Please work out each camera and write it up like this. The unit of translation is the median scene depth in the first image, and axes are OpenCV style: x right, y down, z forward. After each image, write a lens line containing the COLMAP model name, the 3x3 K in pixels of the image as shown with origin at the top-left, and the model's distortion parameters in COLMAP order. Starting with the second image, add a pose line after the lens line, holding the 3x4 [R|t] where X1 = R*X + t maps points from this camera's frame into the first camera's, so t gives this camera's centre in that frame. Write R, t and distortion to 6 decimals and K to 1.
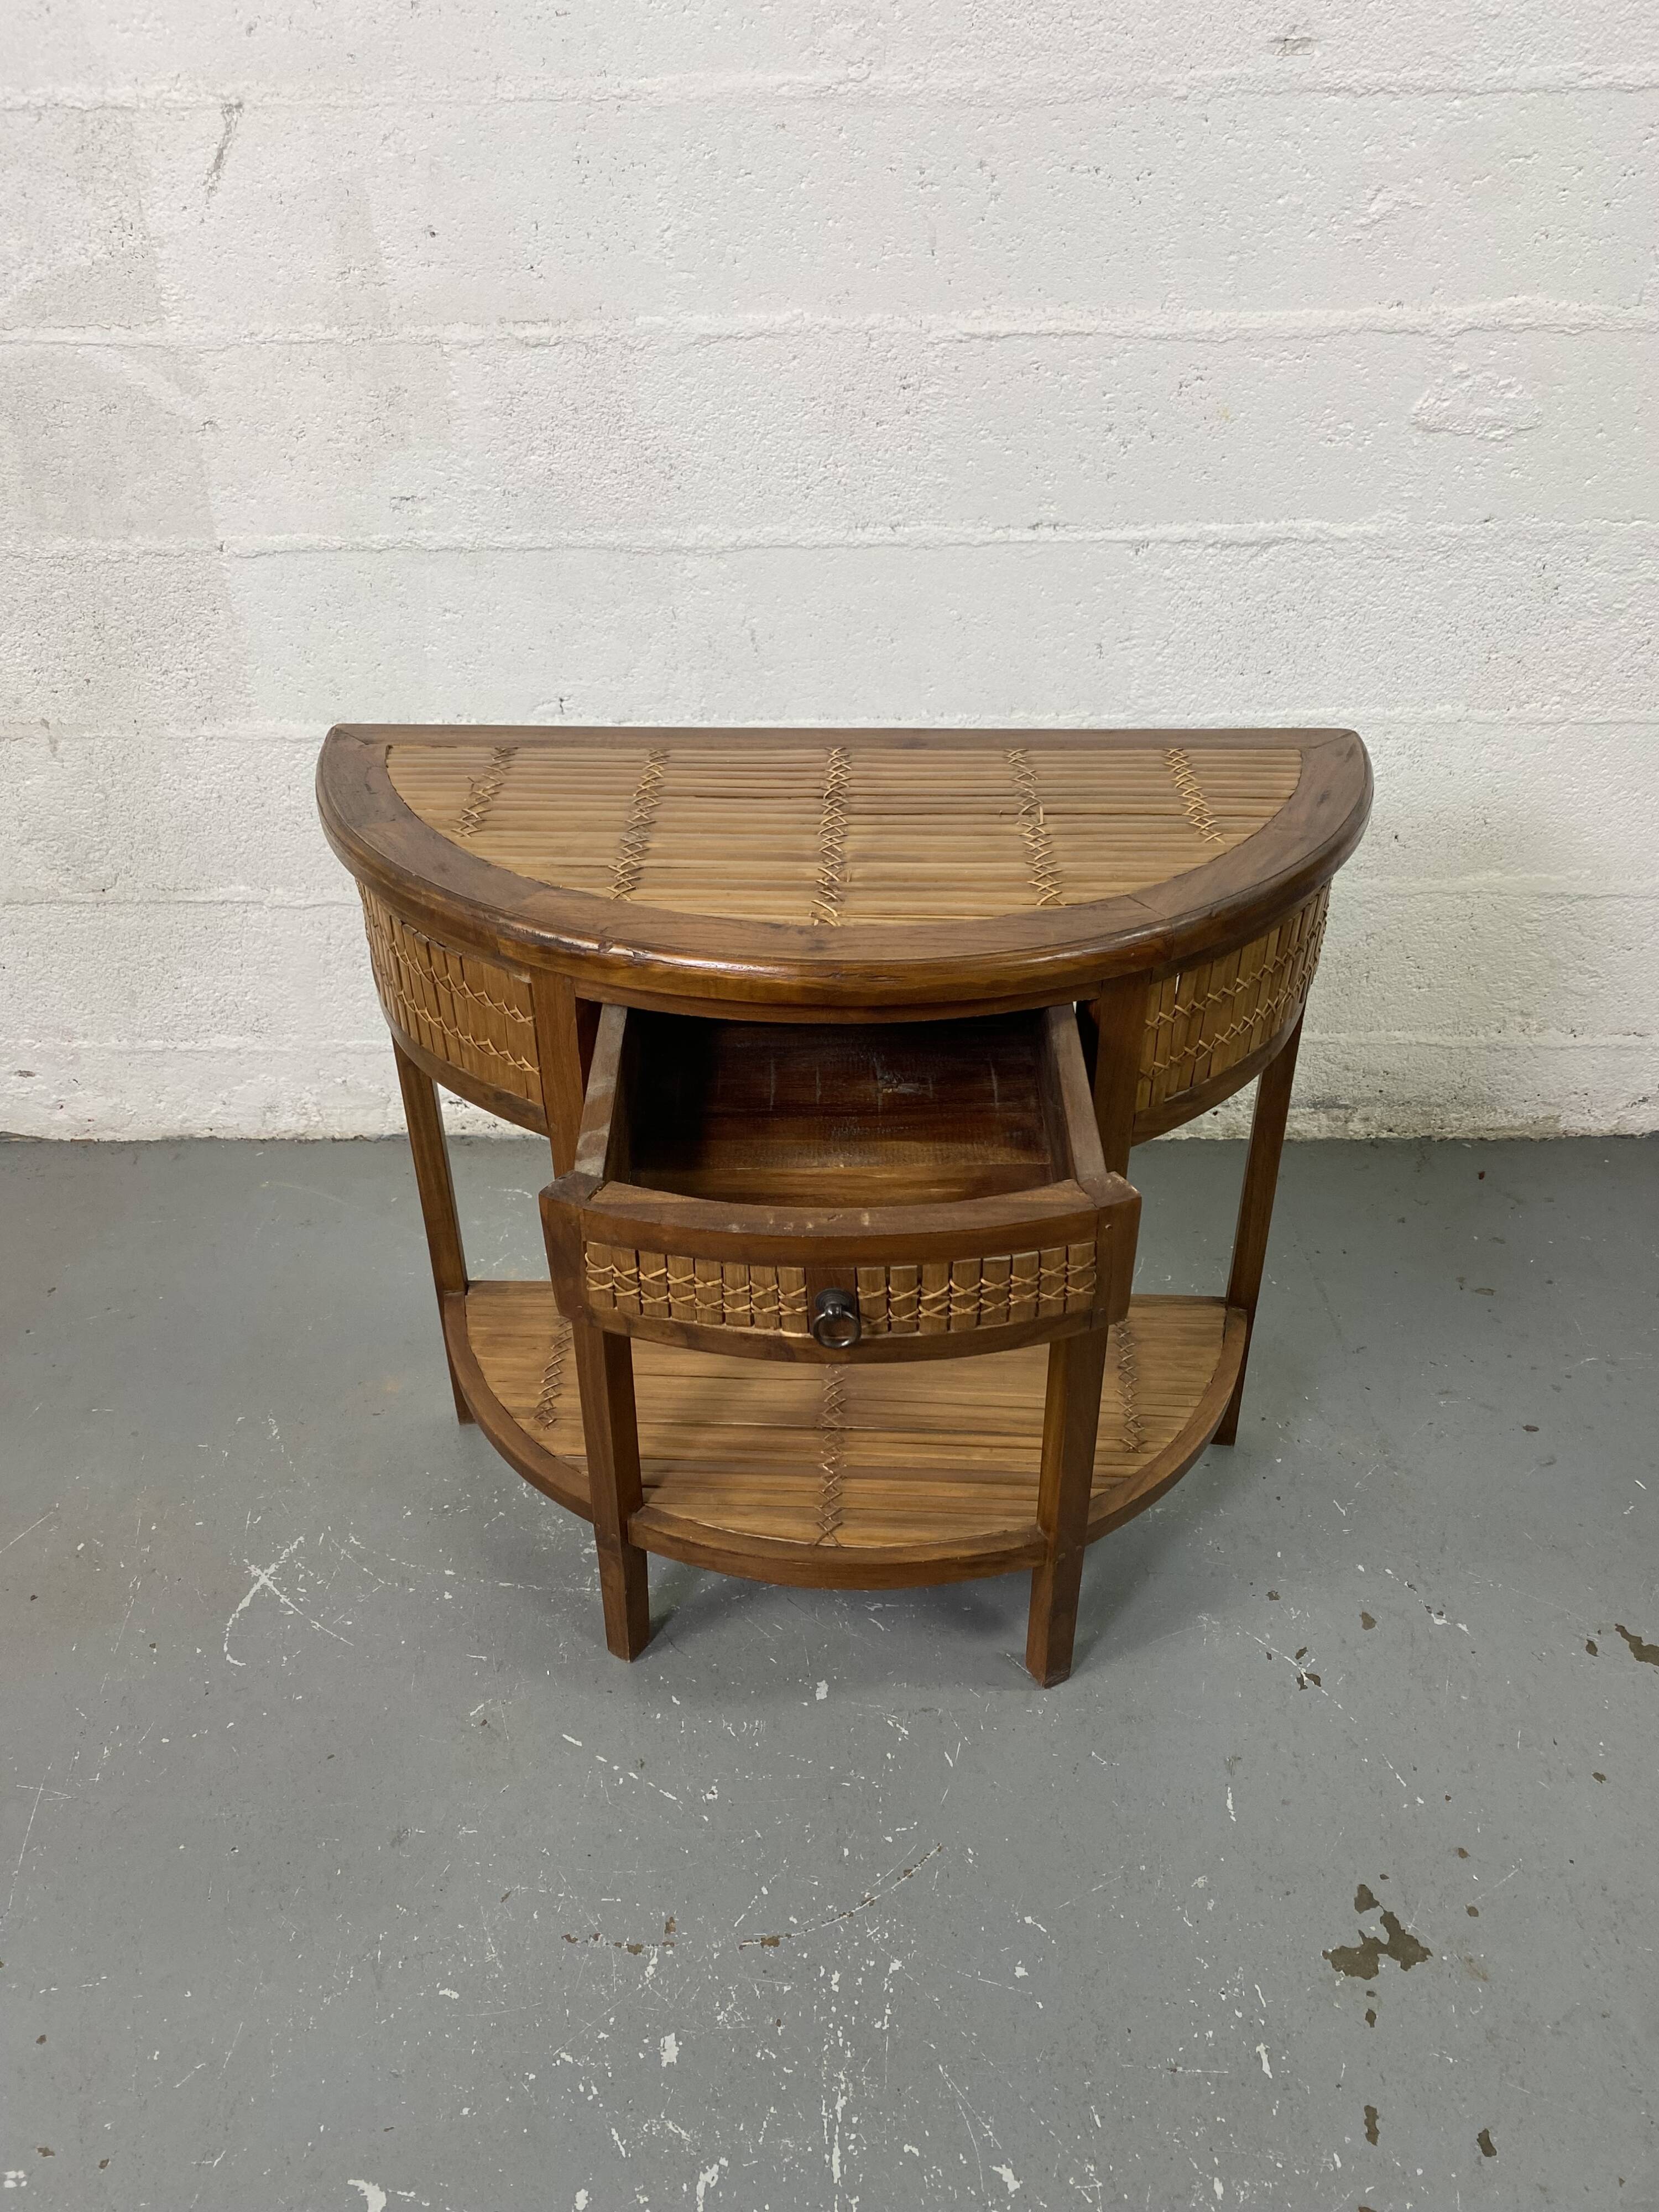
lens RADIAL K [[1732.3, 0, 829.5], [0, 1732.3, 1106.0], [0, 0, 1]] dist [0.010437, -0.002486]
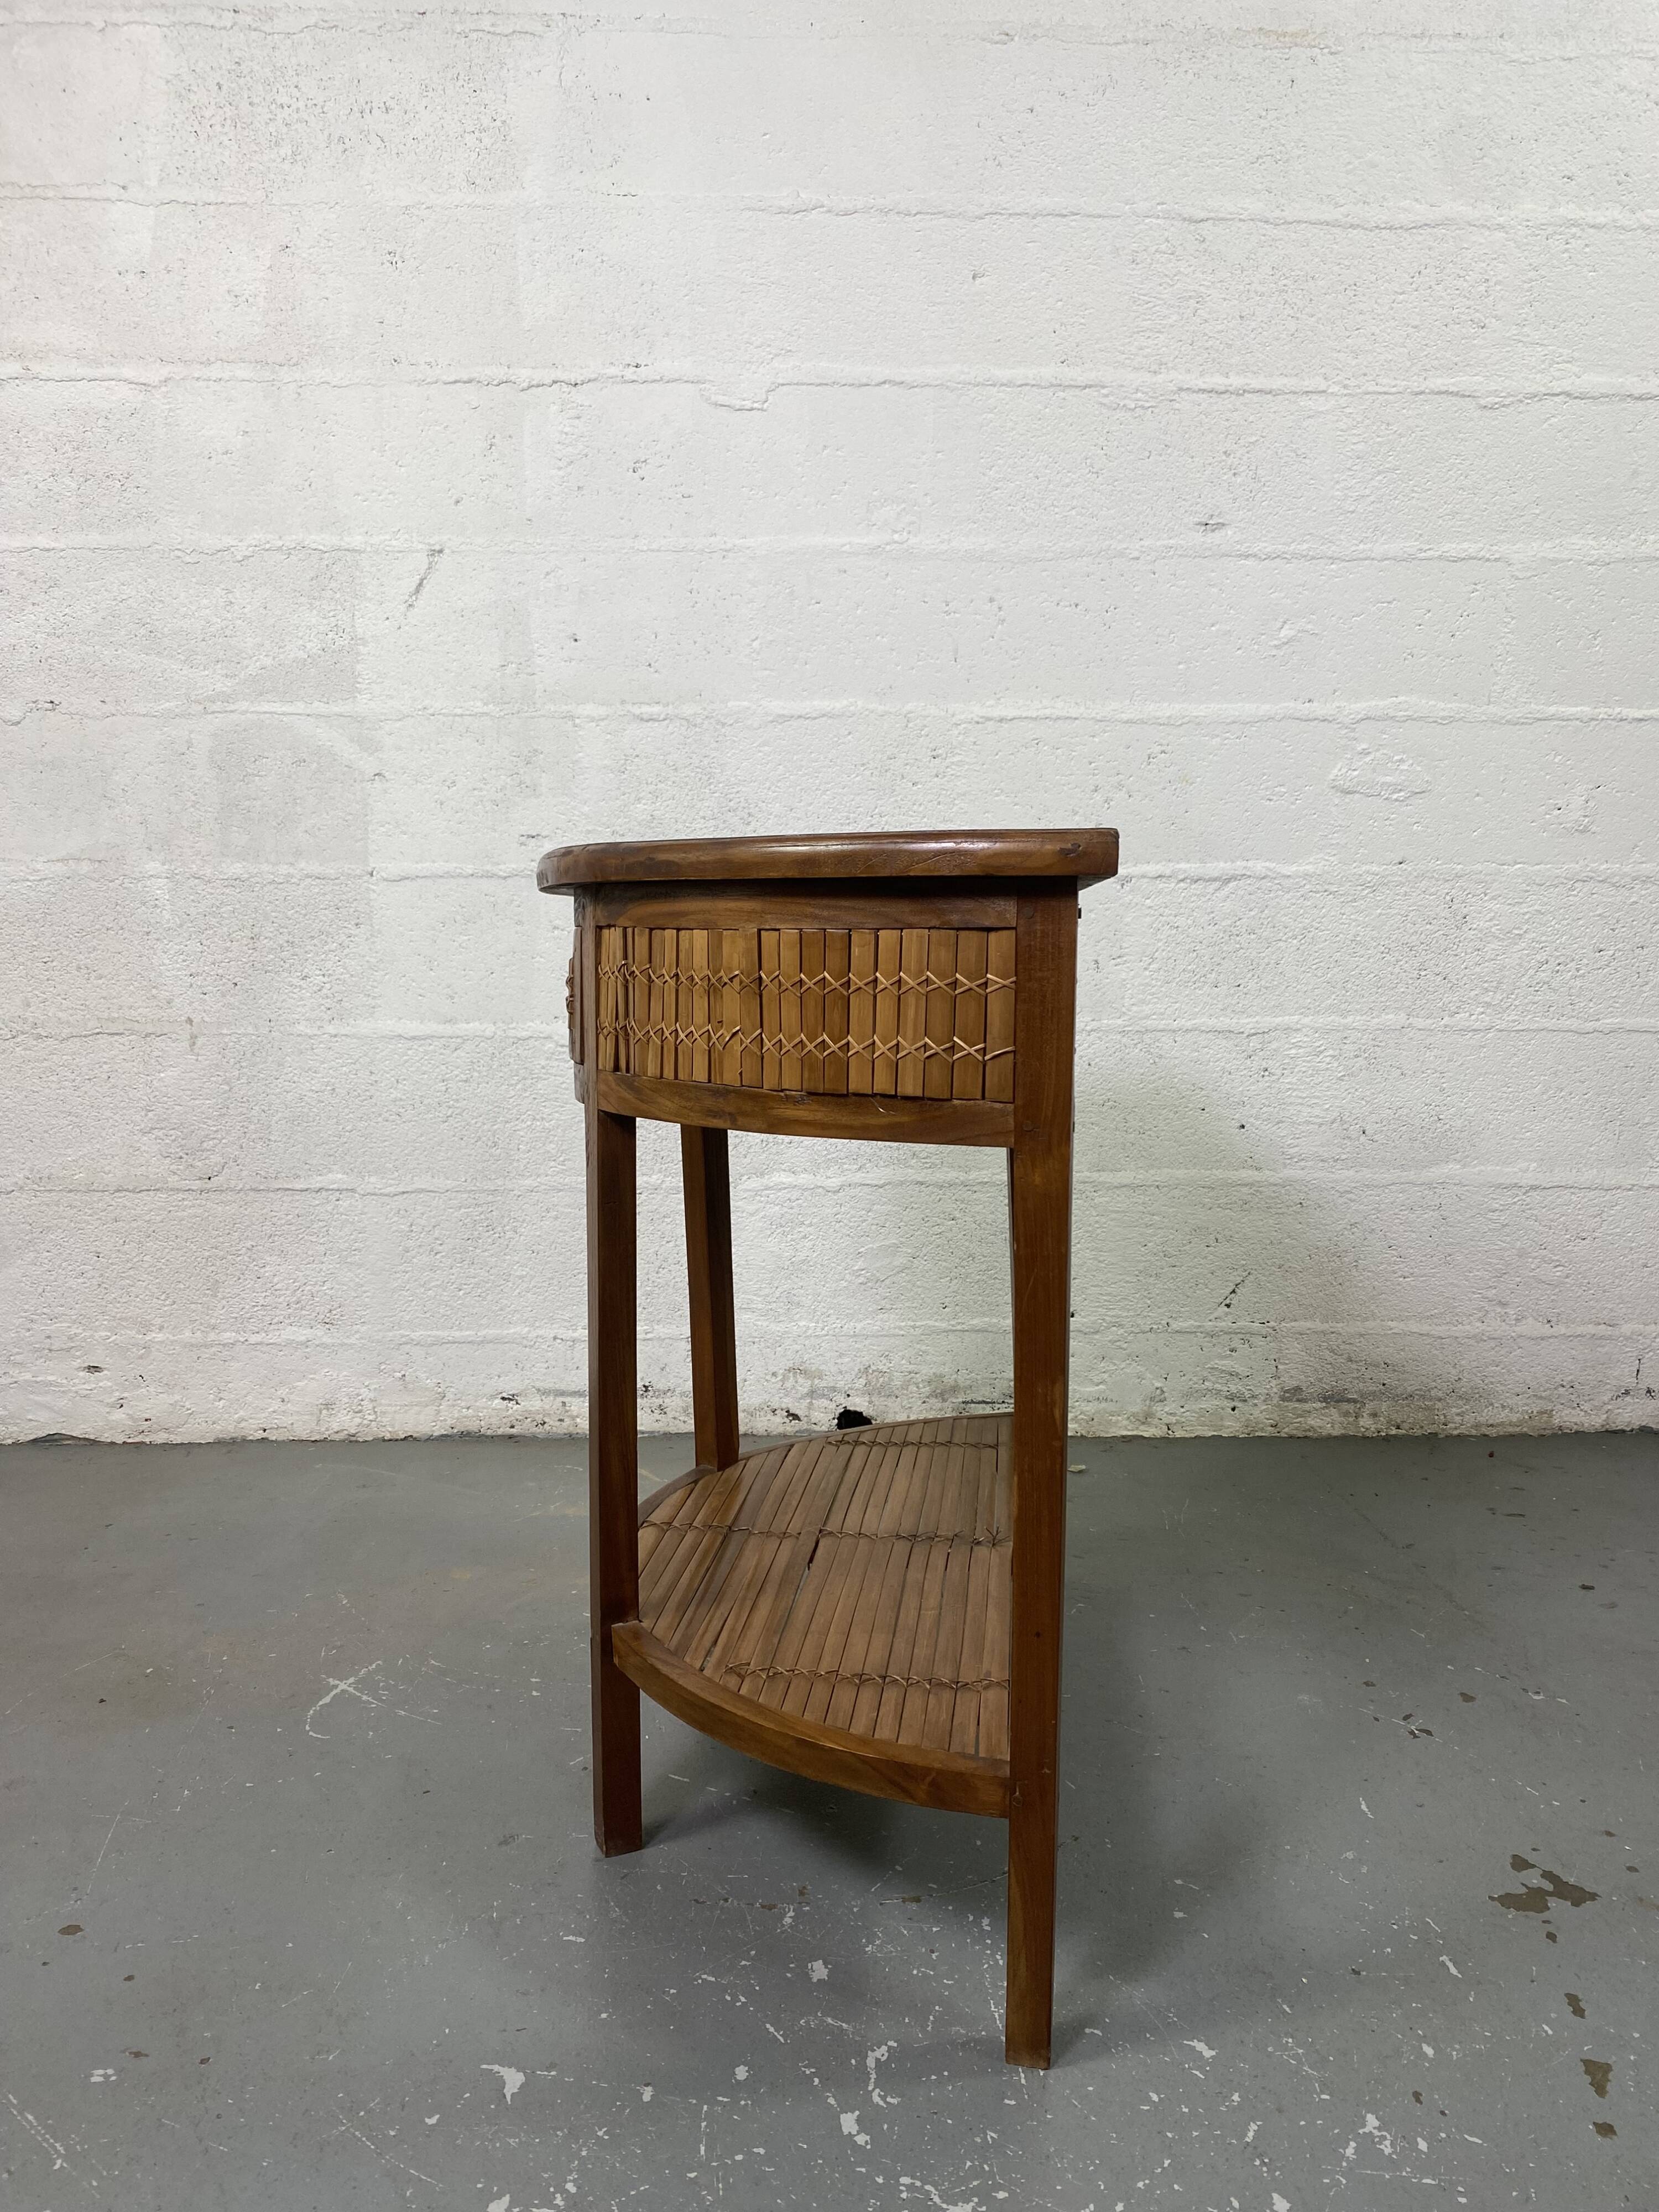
lens RADIAL K [[1738.2, 0, 829.7], [0, 1738.2, 1085.3], [0, 0, 1]] dist [0.007112, 0.002824]
pose [[0.998874, 0.007070, 0.046919, -0.098491], [0.014571, 0.895352, -0.445120, 0.394902], [-0.045156, 0.445303, 0.894241, -0.032239]]
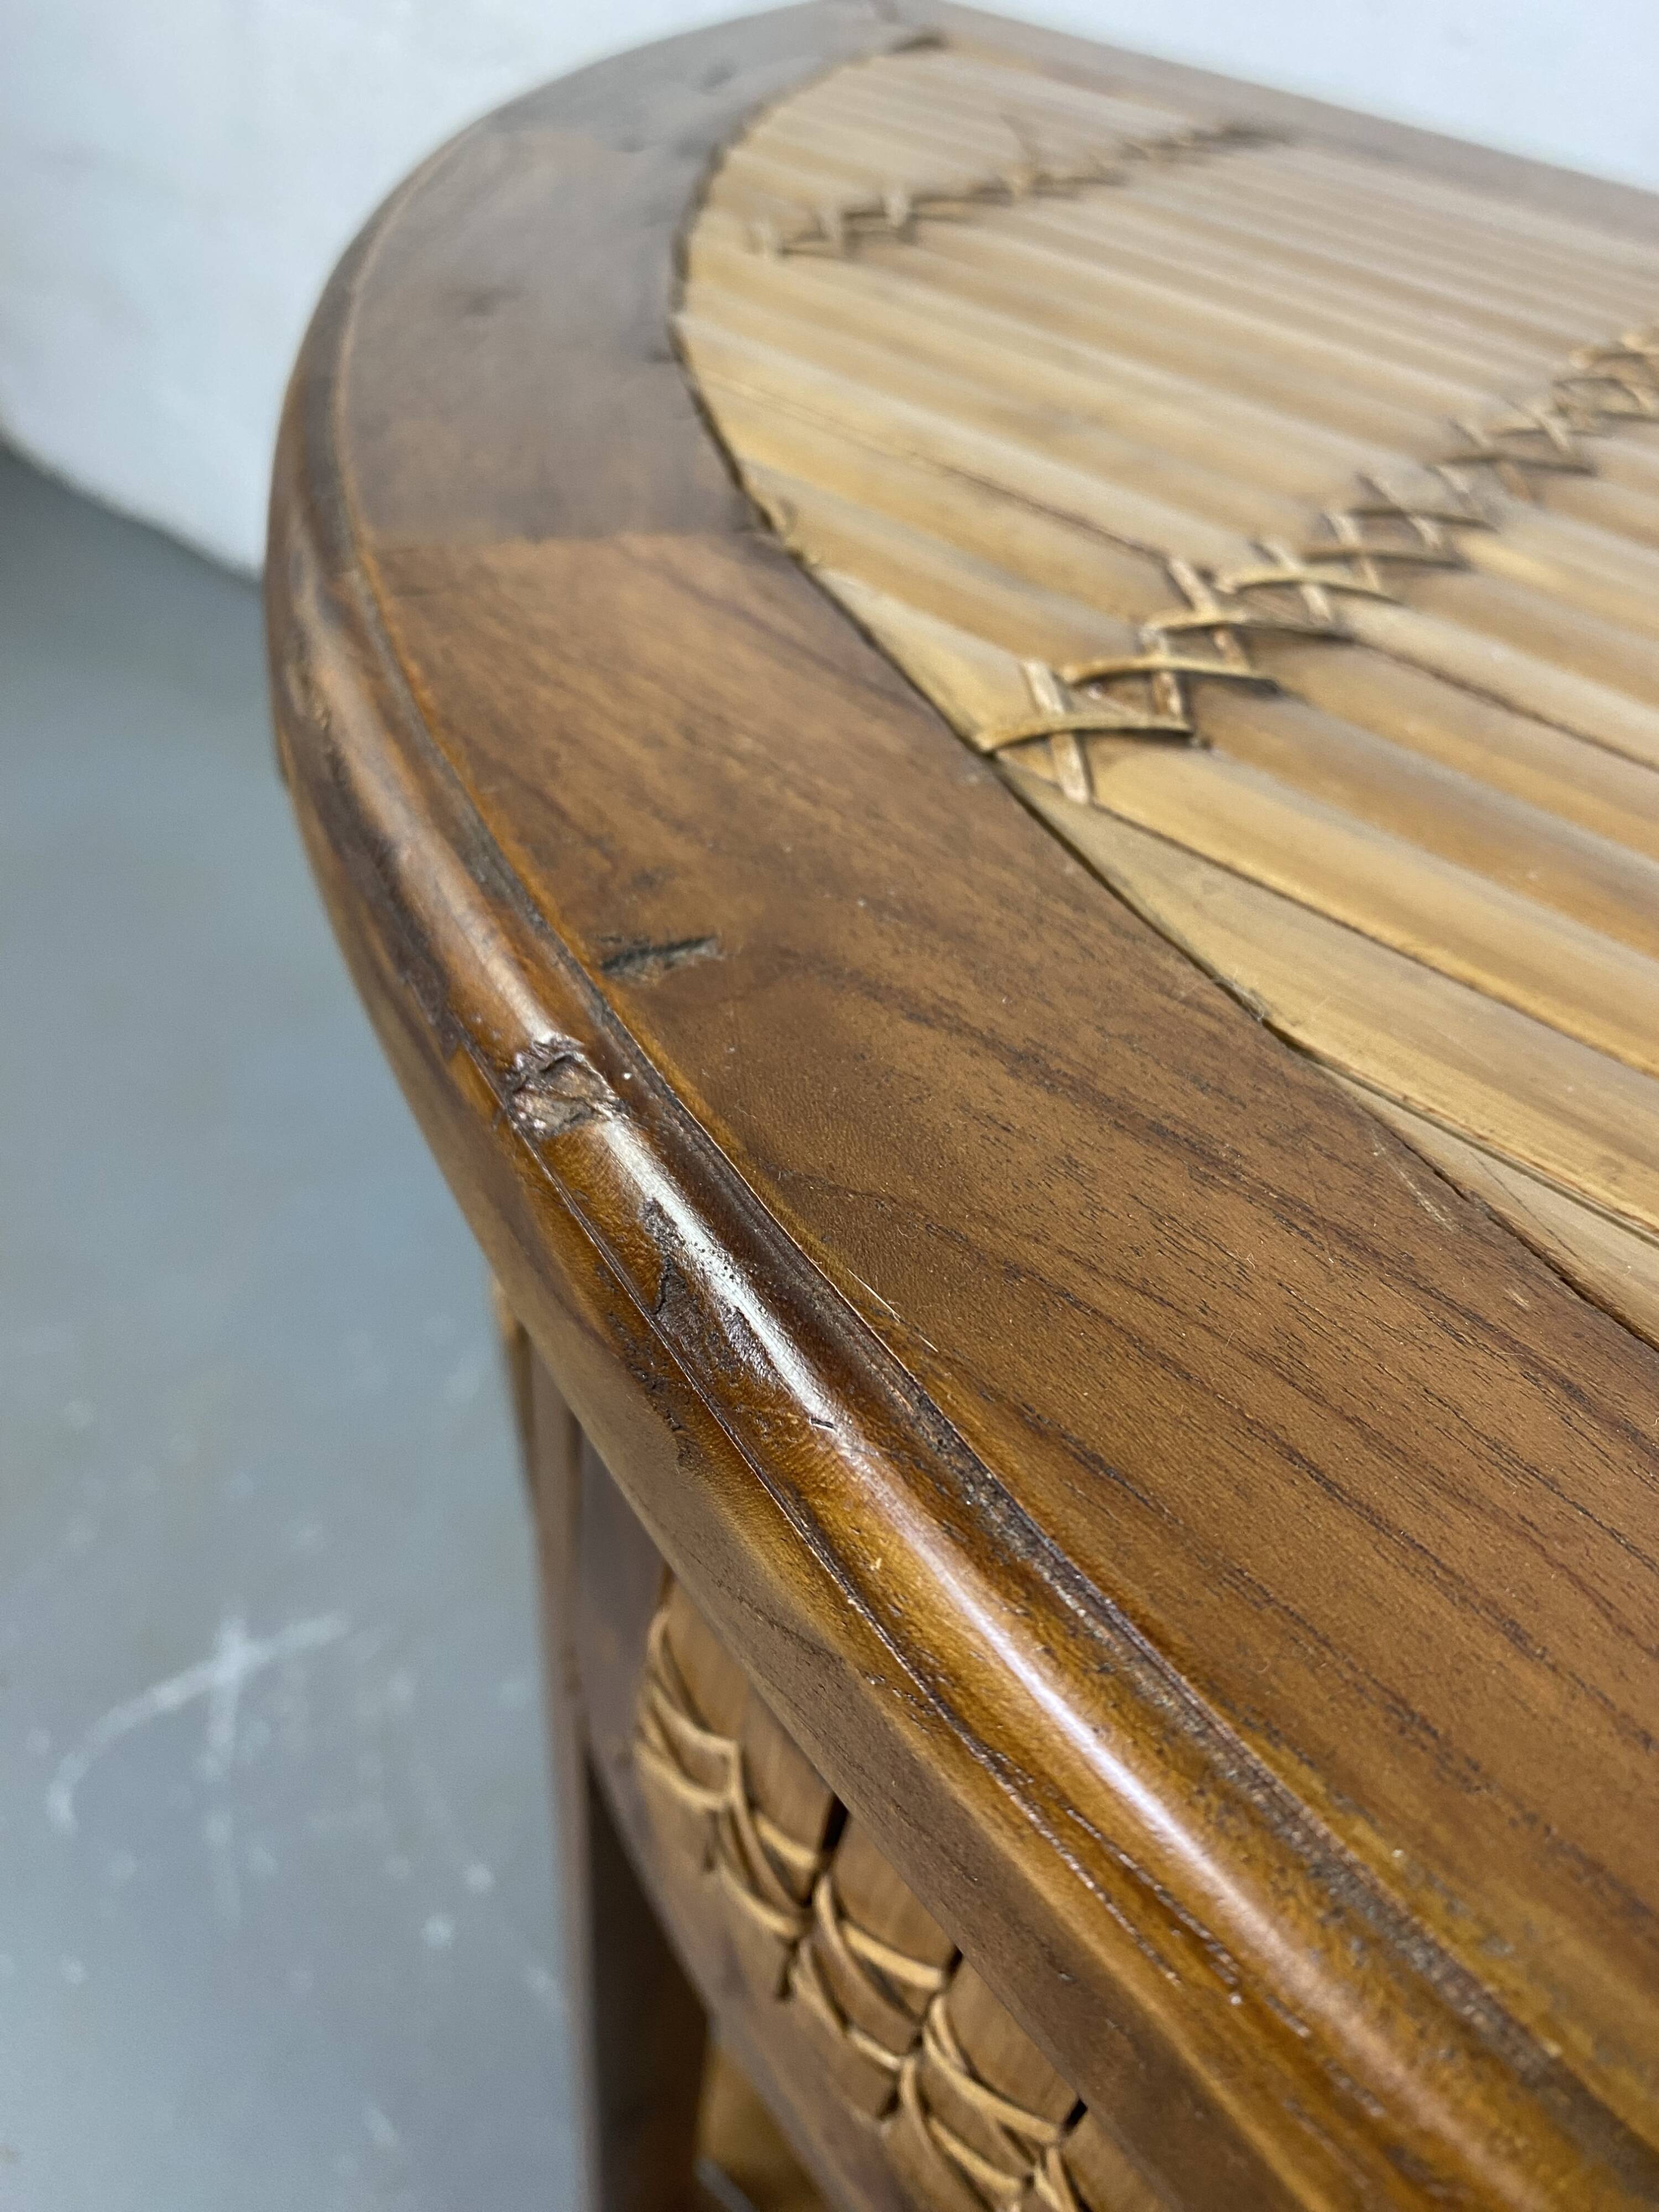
lens RADIAL K [[1730.9, 0, 828.0], [0, 1730.9, 1074.1], [0, 0, 1]] dist [0.003431, 0.008974]
pose [[0.783931, 0.467002, -0.409099, -0.041605], [-0.413474, 0.884256, 0.217096, -0.081787], [0.463133, -0.001036, 0.886288, 0.584289]]
